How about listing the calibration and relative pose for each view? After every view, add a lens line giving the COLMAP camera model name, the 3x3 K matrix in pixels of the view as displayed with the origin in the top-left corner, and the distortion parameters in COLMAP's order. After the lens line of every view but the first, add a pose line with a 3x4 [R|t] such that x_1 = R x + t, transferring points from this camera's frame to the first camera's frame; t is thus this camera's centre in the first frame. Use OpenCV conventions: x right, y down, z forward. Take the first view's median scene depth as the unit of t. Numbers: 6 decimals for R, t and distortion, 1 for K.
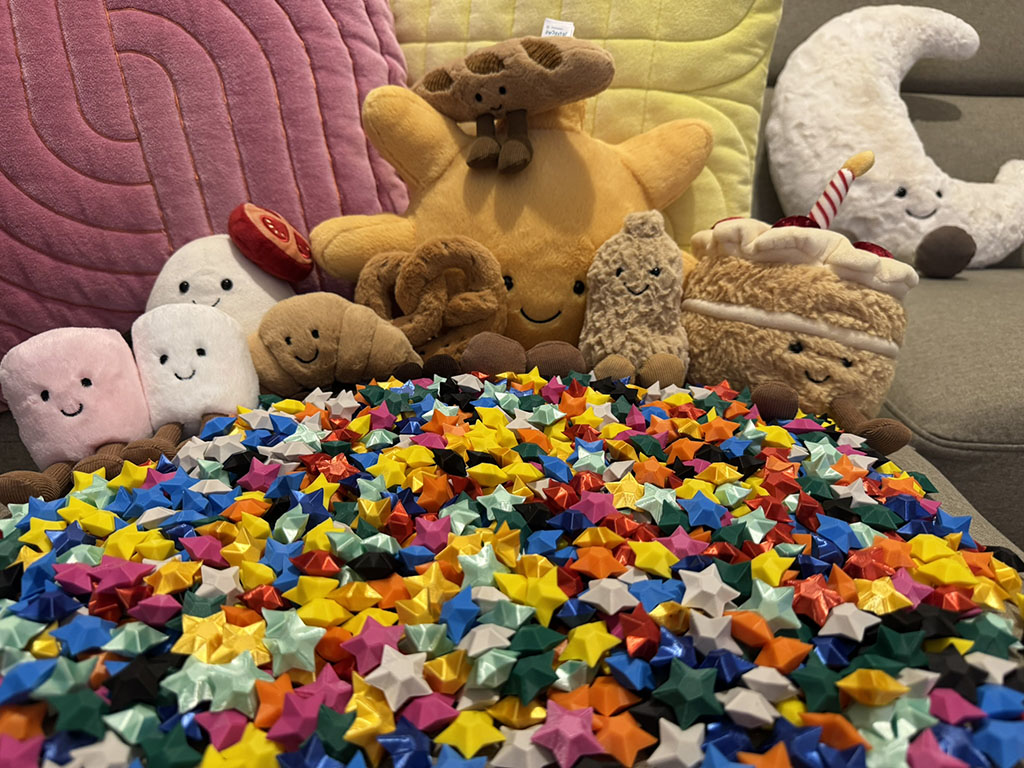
lens RADIAL K [[627.9, 0, 512.0], [0, 627.9, 384.0], [0, 0, 1]] dist [-0.070263, -0.000117]
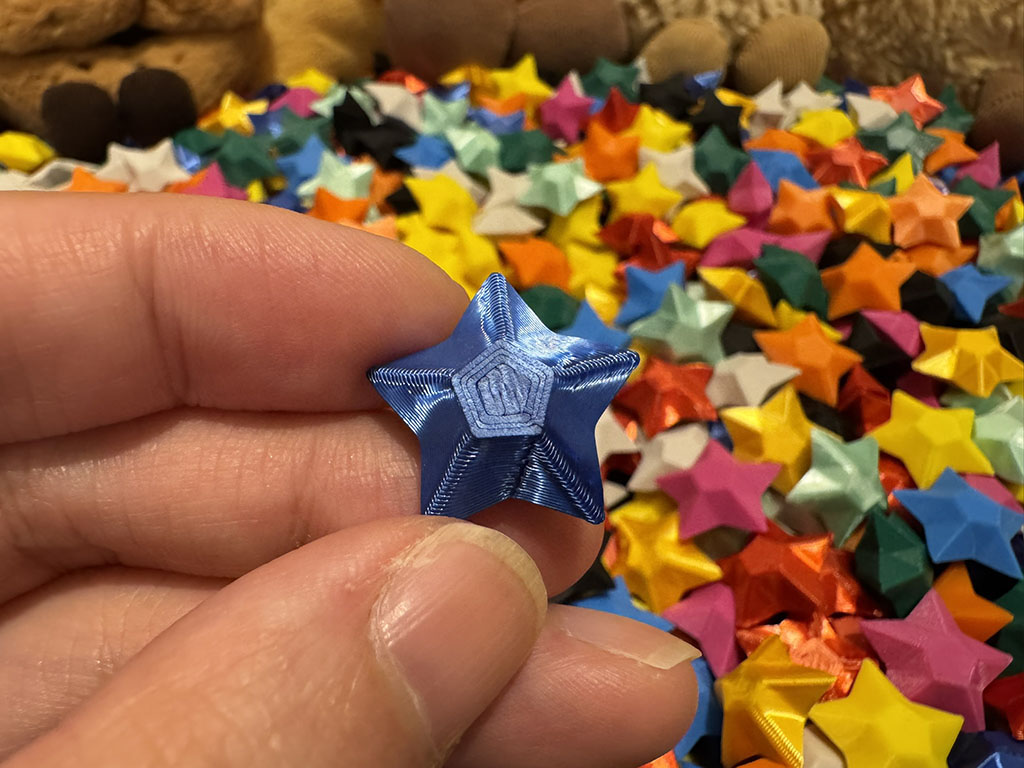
lens RADIAL K [[732.6, 0, 512.0], [0, 732.6, 384.0], [0, 0, 1]] dist [0.003876, -0.003153]
pose [[0.999015, -0.035232, 0.026981, 0.000192], [0.019265, 0.892049, 0.451528, -0.058612], [-0.039977, -0.450563, 0.891849, 0.396174]]
